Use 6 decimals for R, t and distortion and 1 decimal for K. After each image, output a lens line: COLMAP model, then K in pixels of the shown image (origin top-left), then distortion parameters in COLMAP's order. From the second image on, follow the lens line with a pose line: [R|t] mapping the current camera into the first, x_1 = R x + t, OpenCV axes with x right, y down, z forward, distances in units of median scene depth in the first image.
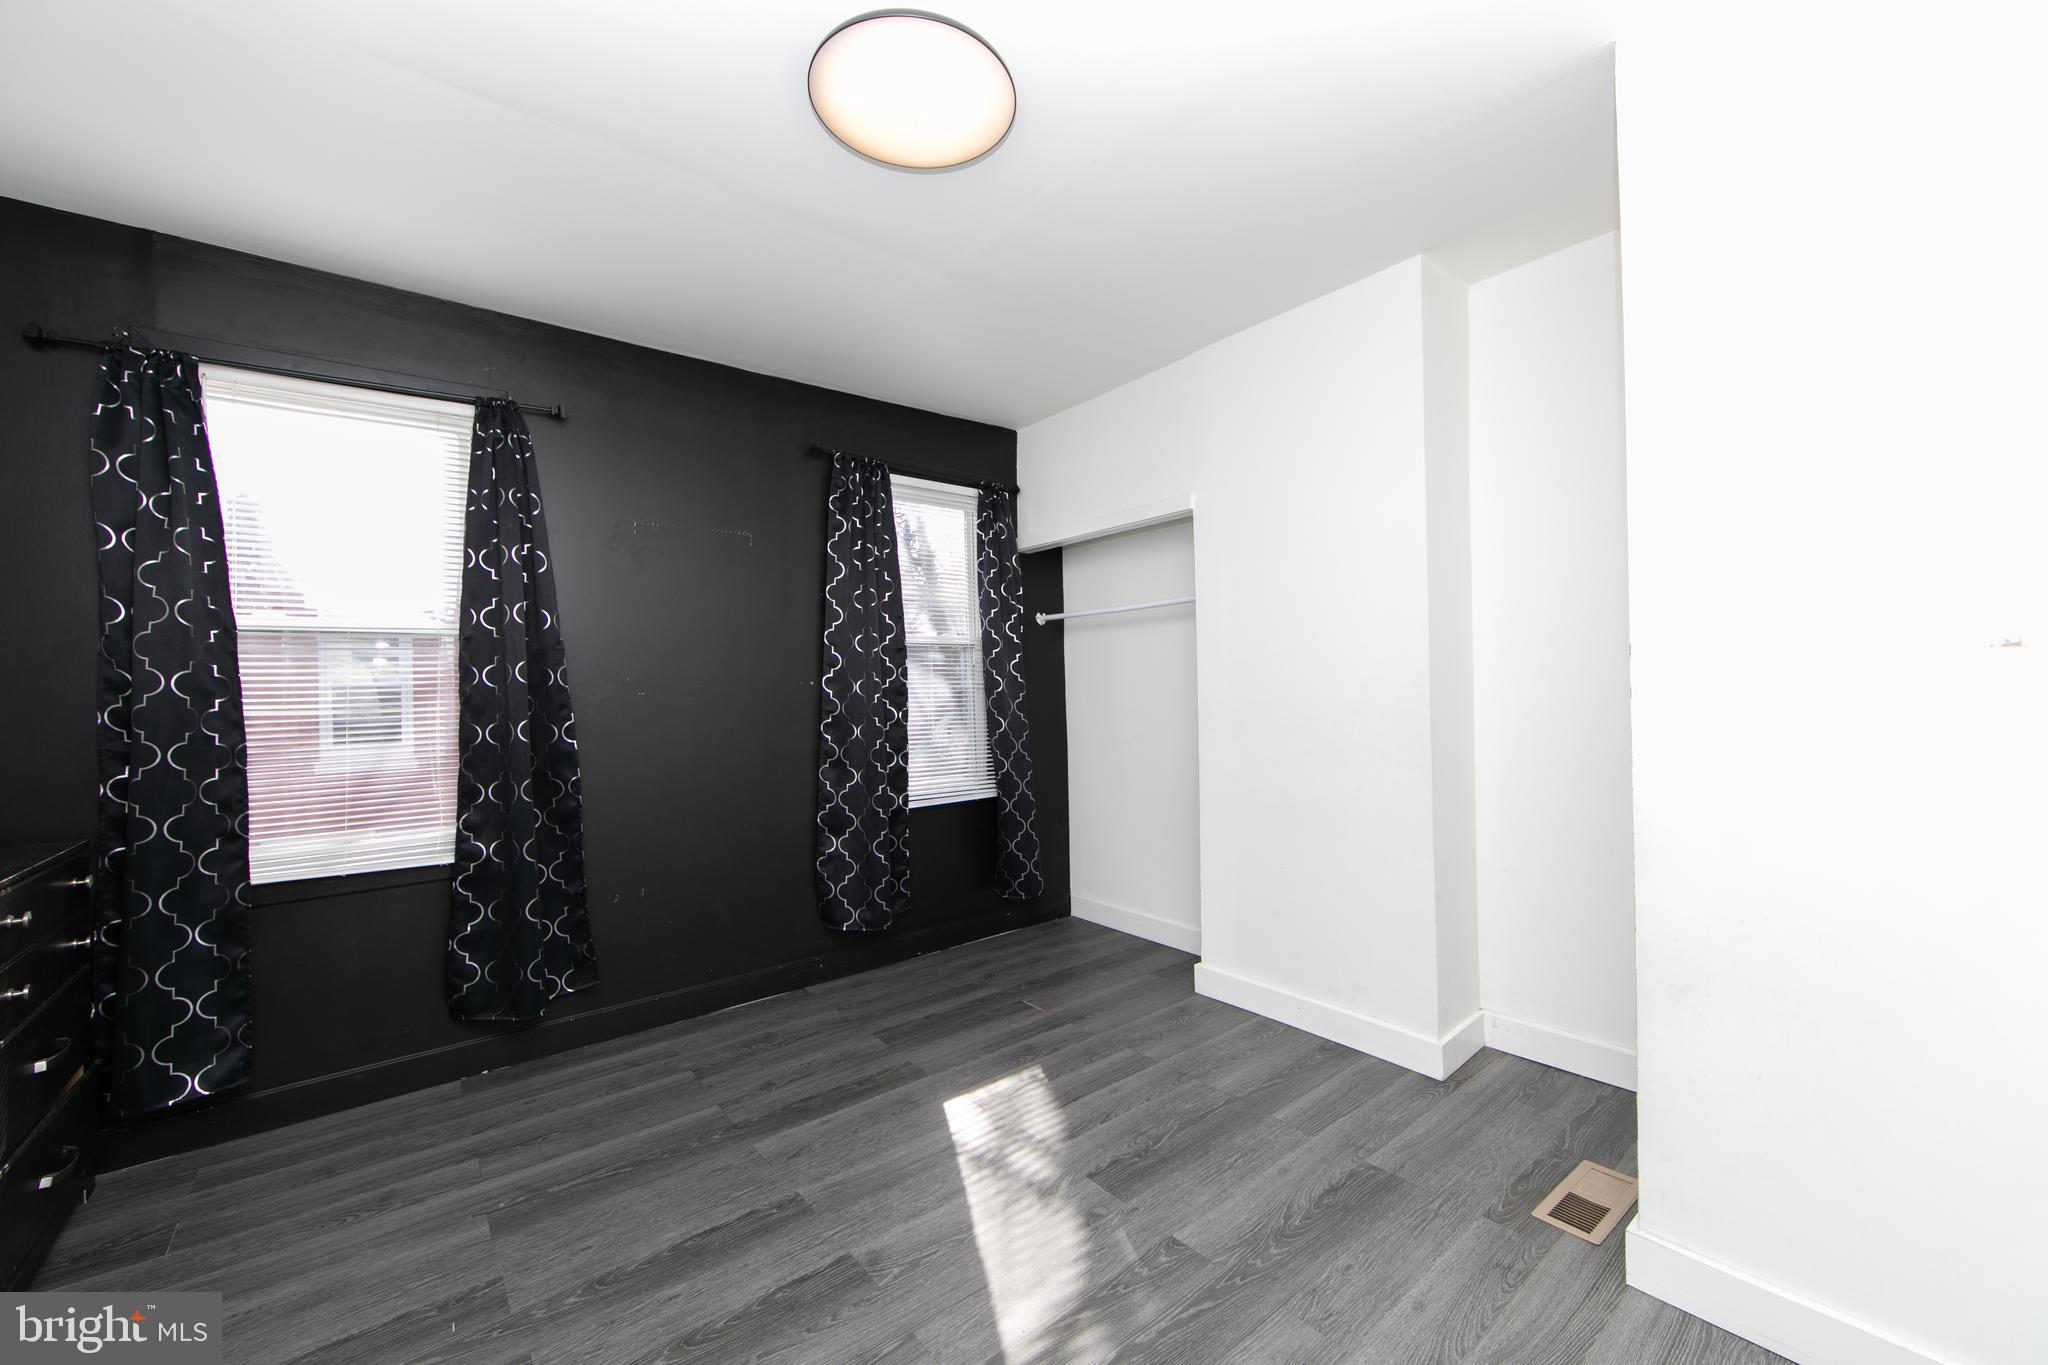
lens RADIAL K [[795.5, 0, 1024.0], [0, 795.5, 682.5], [0, 0, 1]] dist [-0.001447, -0.000112]
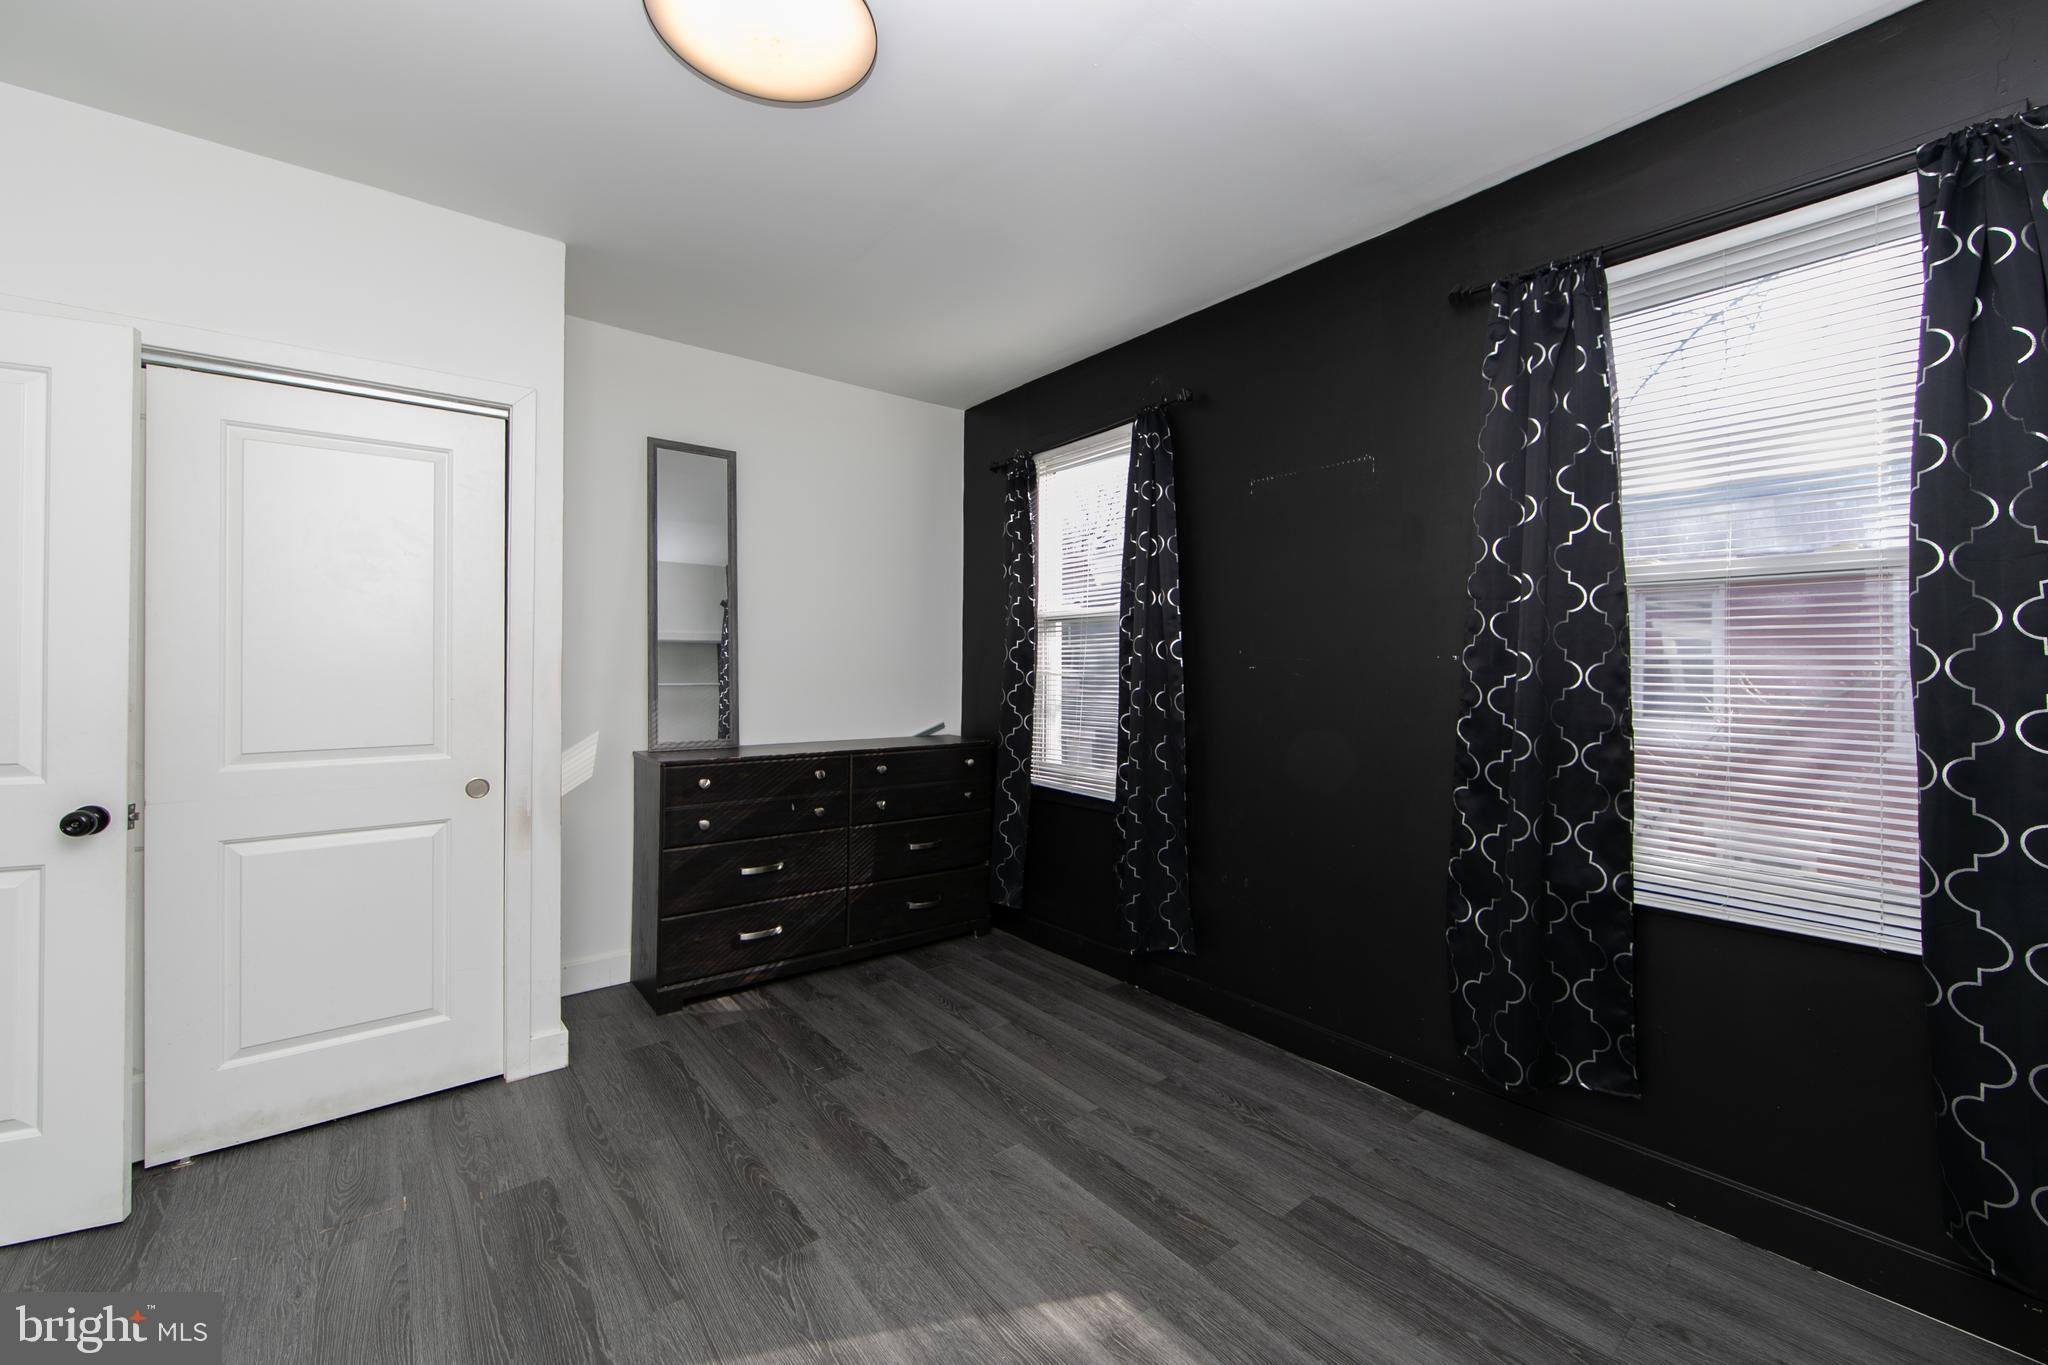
lens RADIAL K [[818.2, 0, 1029.0], [0, 818.2, 658.5], [0, 0, 1]] dist [-0.000965, -0.000193]
pose [[0.000700, 0.010346, -0.999946, 0.579695], [-0.001538, 0.999945, 0.010345, -0.006298], [0.999999, 0.001531, 0.000715, 0.931616]]
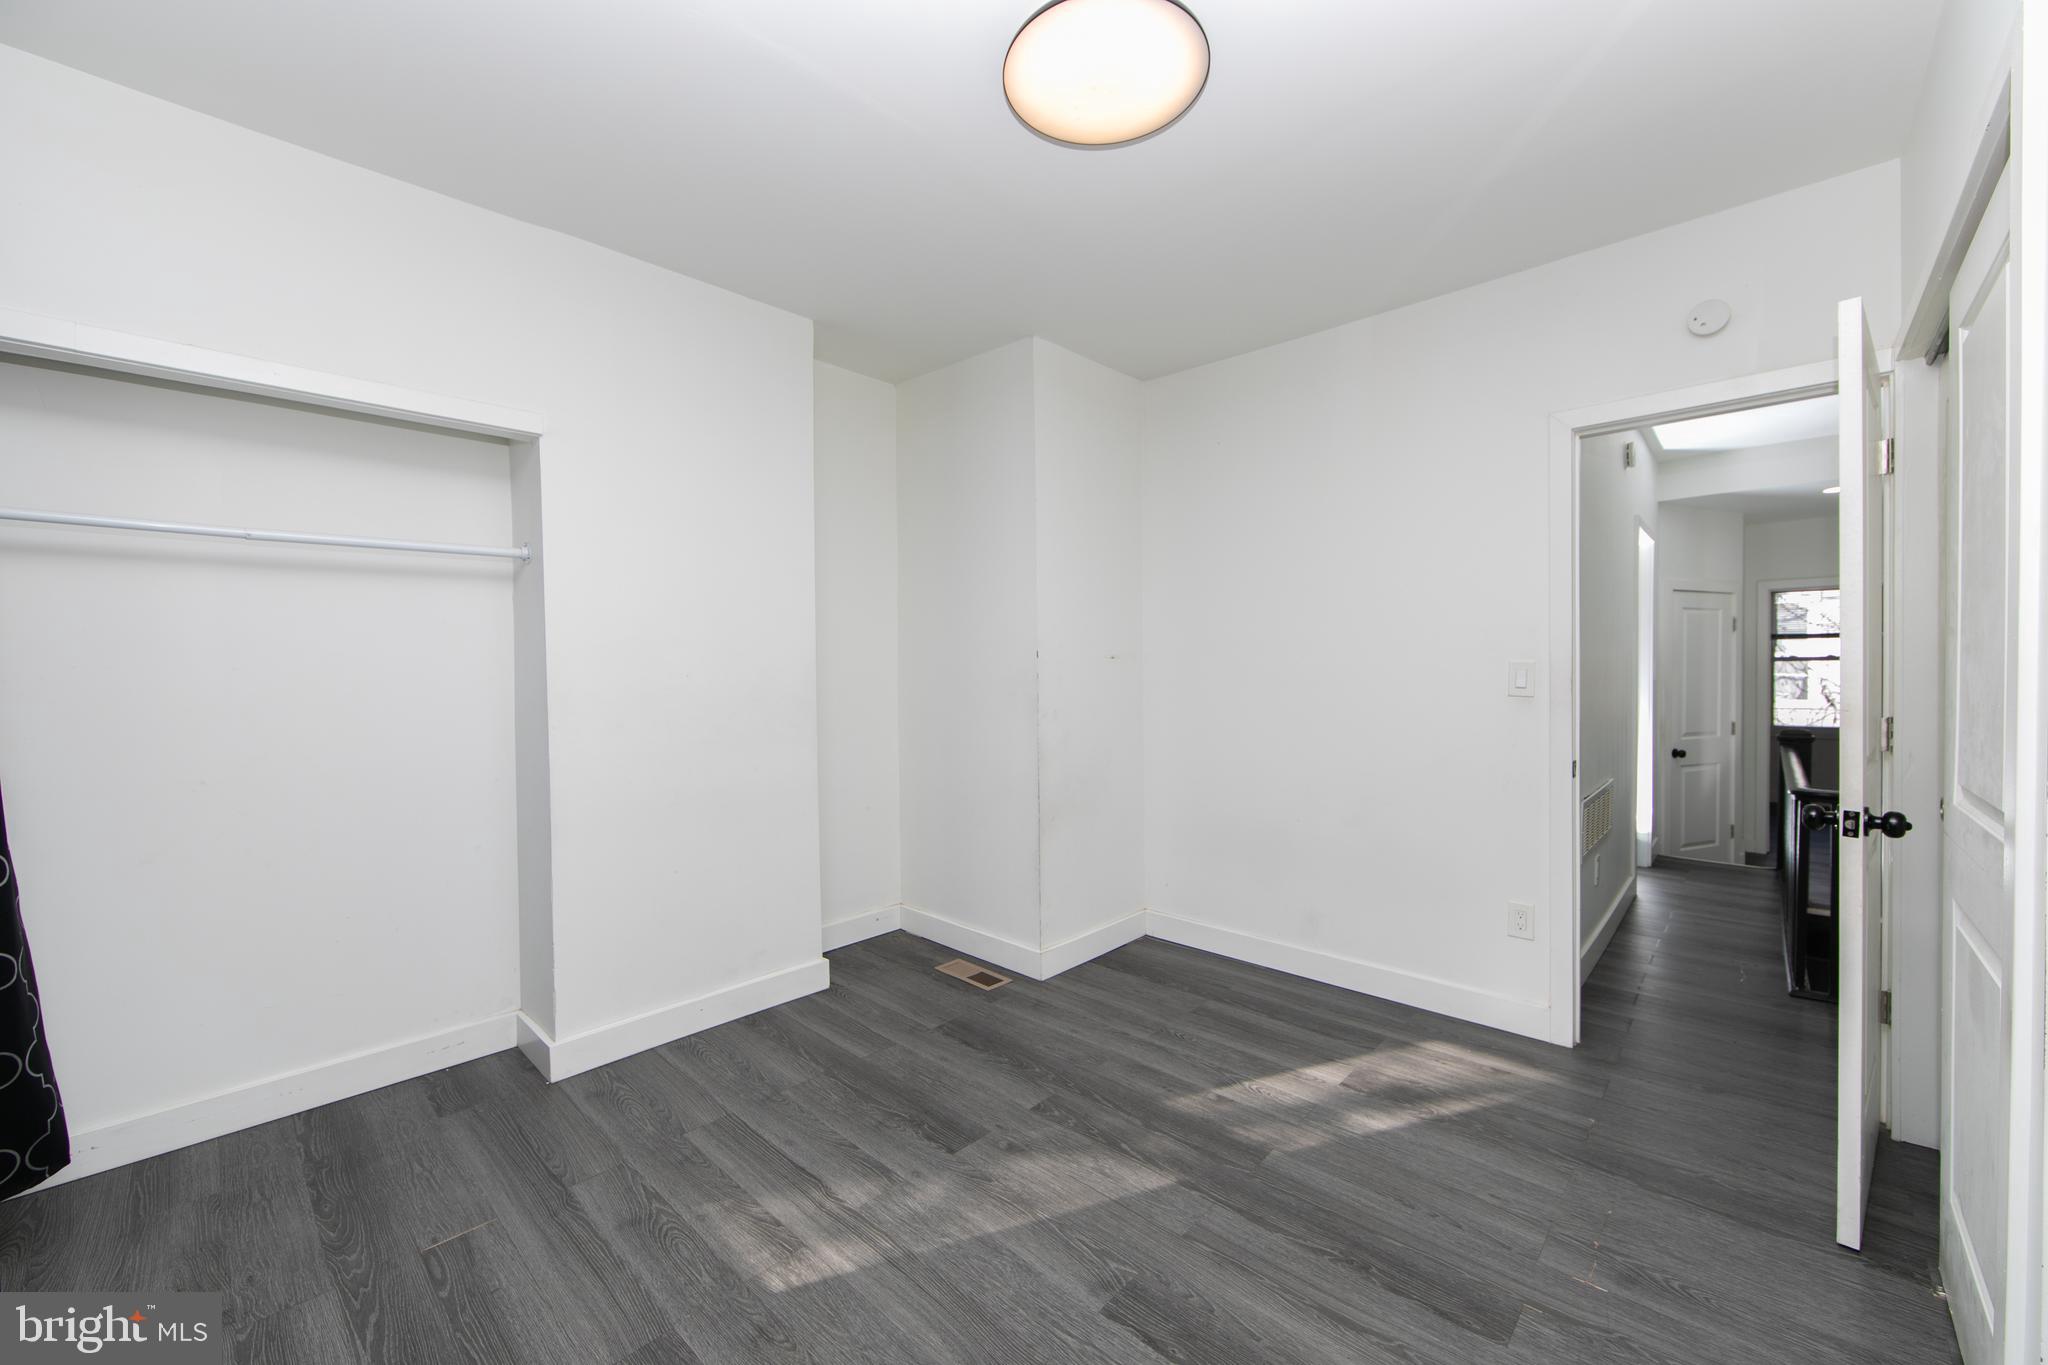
lens RADIAL K [[805.2, 0, 1030.8], [0, 805.2, 674.3], [0, 0, 1]] dist [0.000303, -0.000233]
pose [[-0.139875, 0.010038, 0.990118, -0.806340], [0.007619, 0.999930, -0.009061, 0.021138], [-0.990140, 0.006276, -0.139941, 0.884576]]
